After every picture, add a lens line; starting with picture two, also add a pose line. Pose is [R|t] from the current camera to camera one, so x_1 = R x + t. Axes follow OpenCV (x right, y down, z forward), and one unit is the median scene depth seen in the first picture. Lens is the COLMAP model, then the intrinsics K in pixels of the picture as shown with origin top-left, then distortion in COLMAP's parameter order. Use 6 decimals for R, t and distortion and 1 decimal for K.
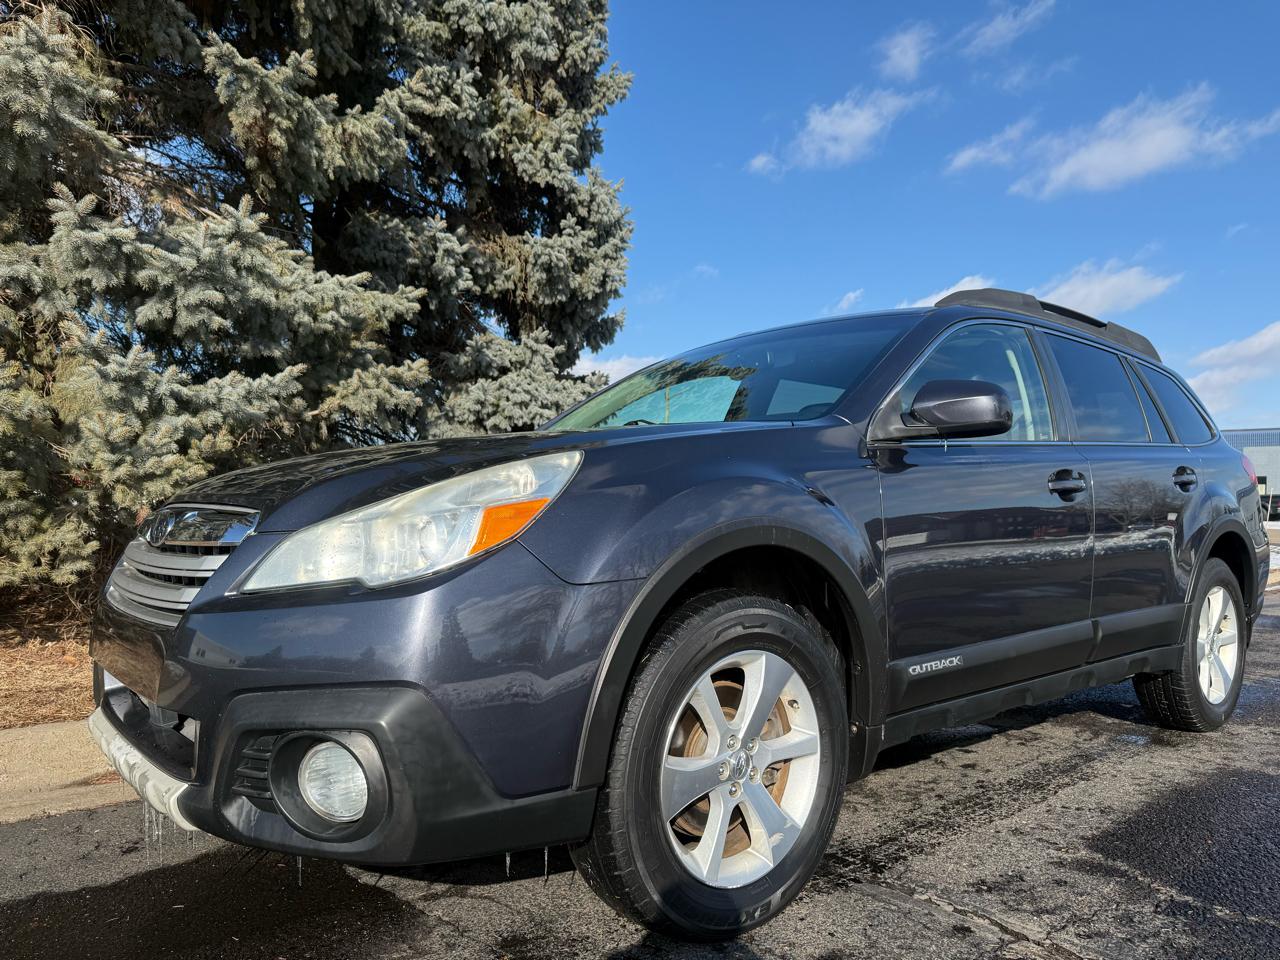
lens RADIAL K [[894.0, 0, 669.8], [0, 894.0, 488.7], [0, 0, 1]] dist [0.032520, -0.033009]
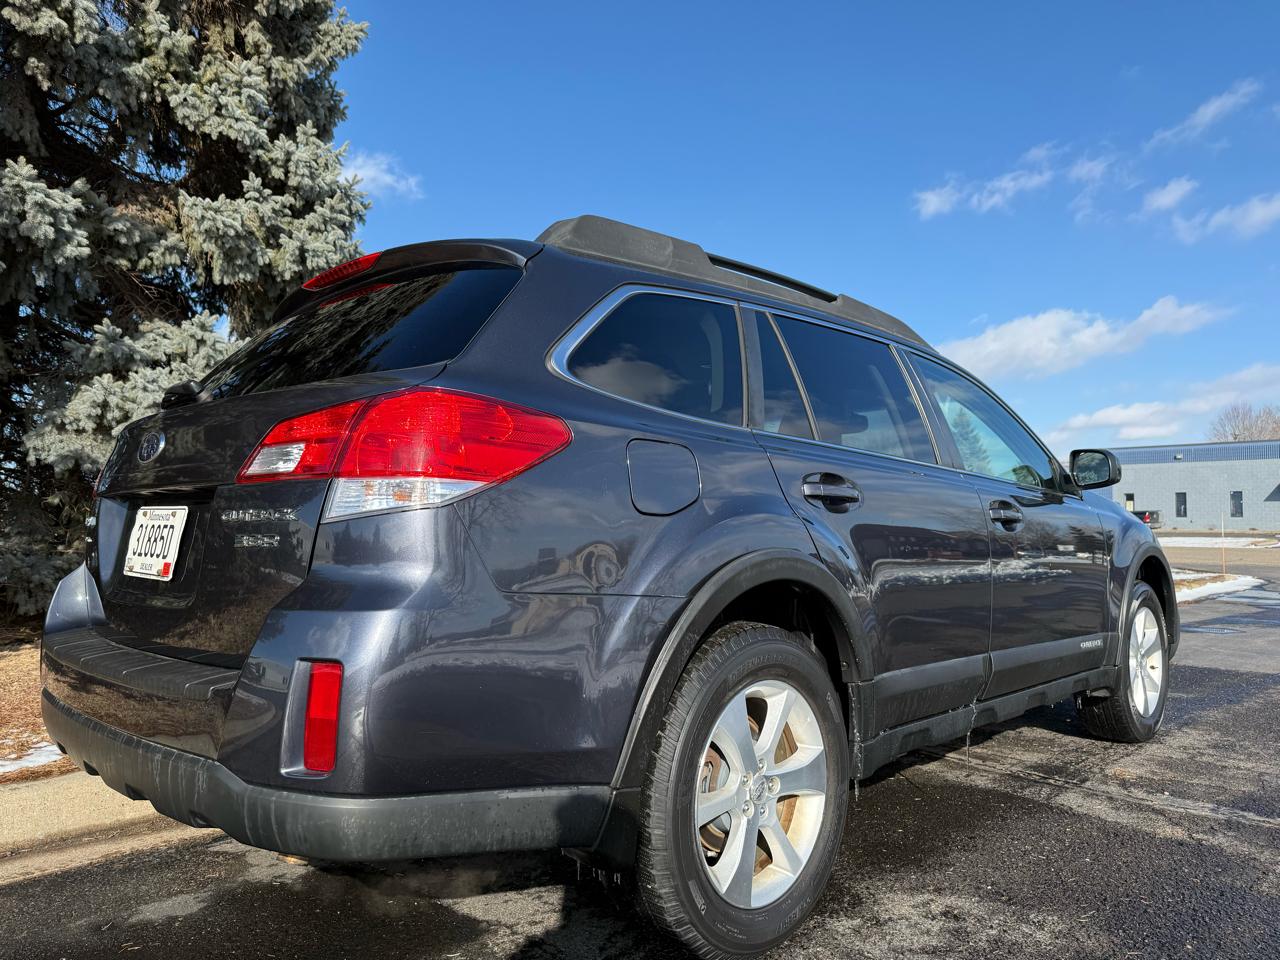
lens RADIAL K [[894.0, 0, 660.3], [0, 894.0, 475.0], [0, 0, 1]] dist [0.032520, -0.033009]
pose [[0.995596, -0.010158, 0.093197, 0.202818], [0.013914, 0.999113, -0.039749, 0.002212], [-0.092710, 0.040871, 0.994854, 0.197456]]
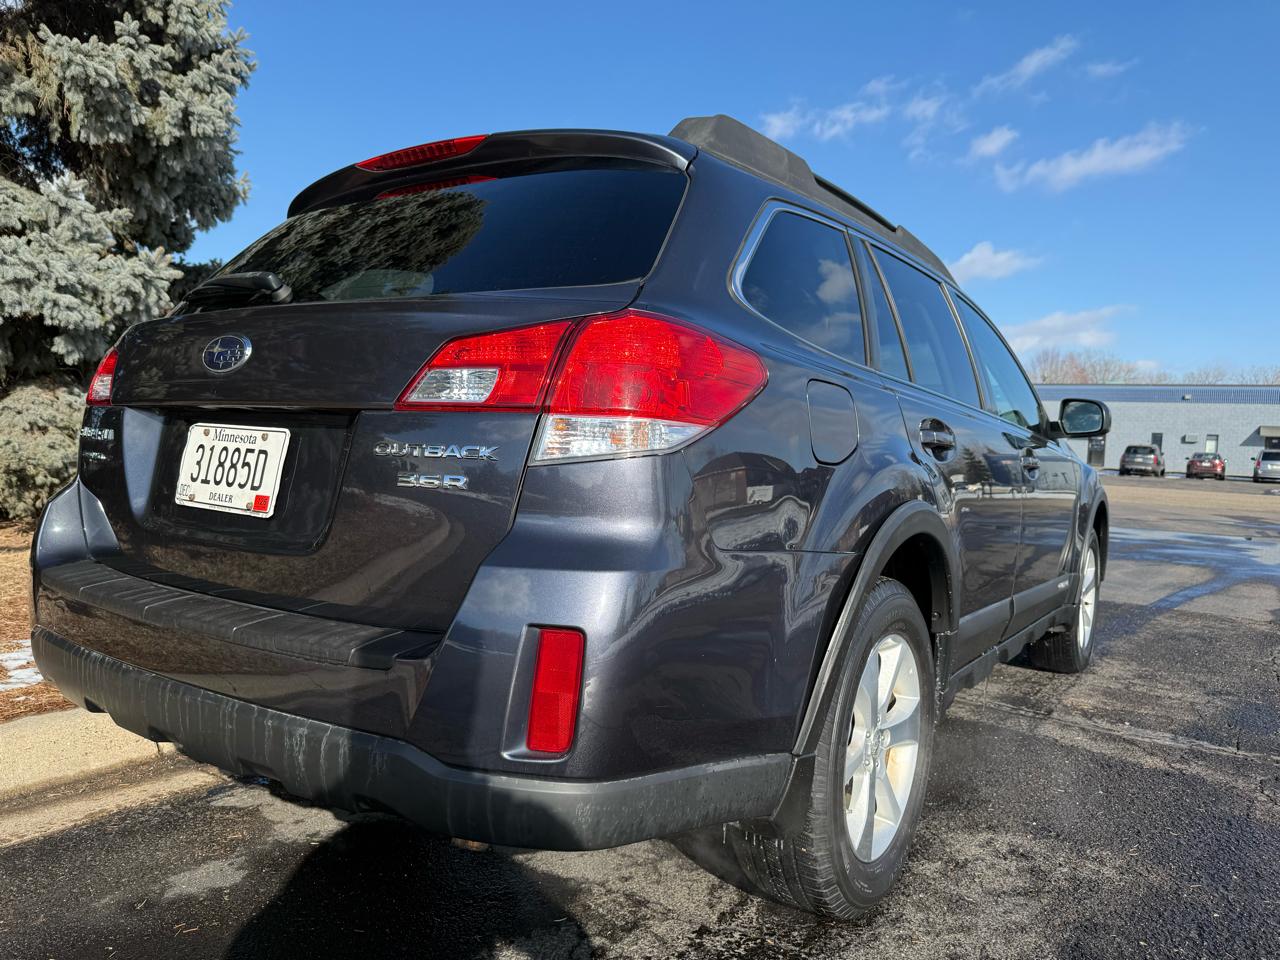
lens RADIAL K [[894.0, 0, 658.8], [0, 894.0, 475.5], [0, 0, 1]] dist [0.032520, -0.033009]
pose [[0.964131, 0.017922, 0.264821, 0.121791], [-0.033559, 0.997942, 0.054639, -0.004607], [-0.263297, -0.061566, 0.962748, 0.235456]]
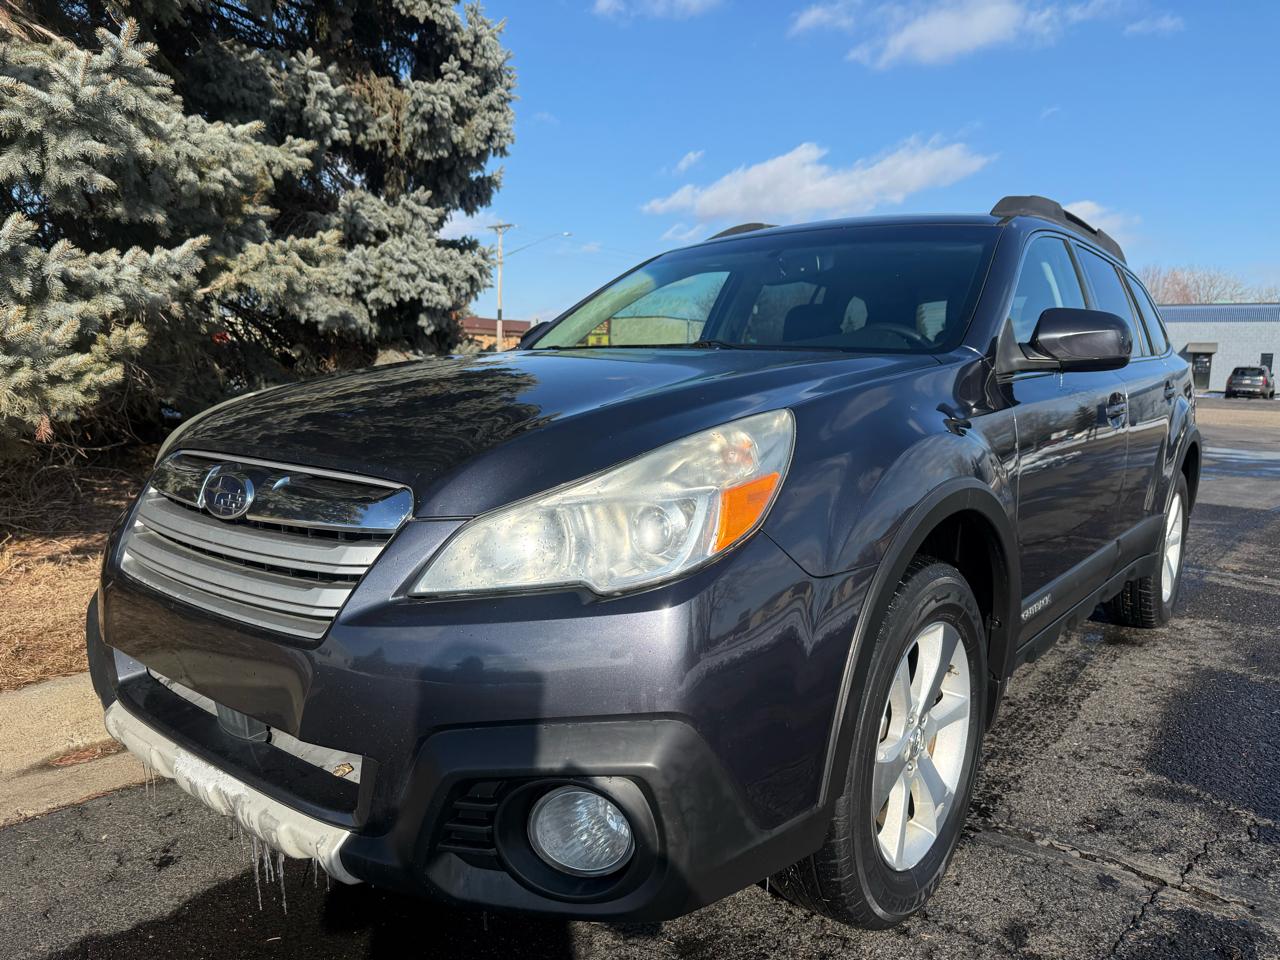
lens RADIAL K [[894.0, 0, 661.0], [0, 894.0, 474.4], [0, 0, 1]] dist [0.032520, -0.033009]
pose [[0.982521, -0.010319, 0.185865, -0.090881], [-0.015018, 0.990814, 0.134397, -0.022772], [-0.185544, -0.134839, 0.973340, 0.045733]]
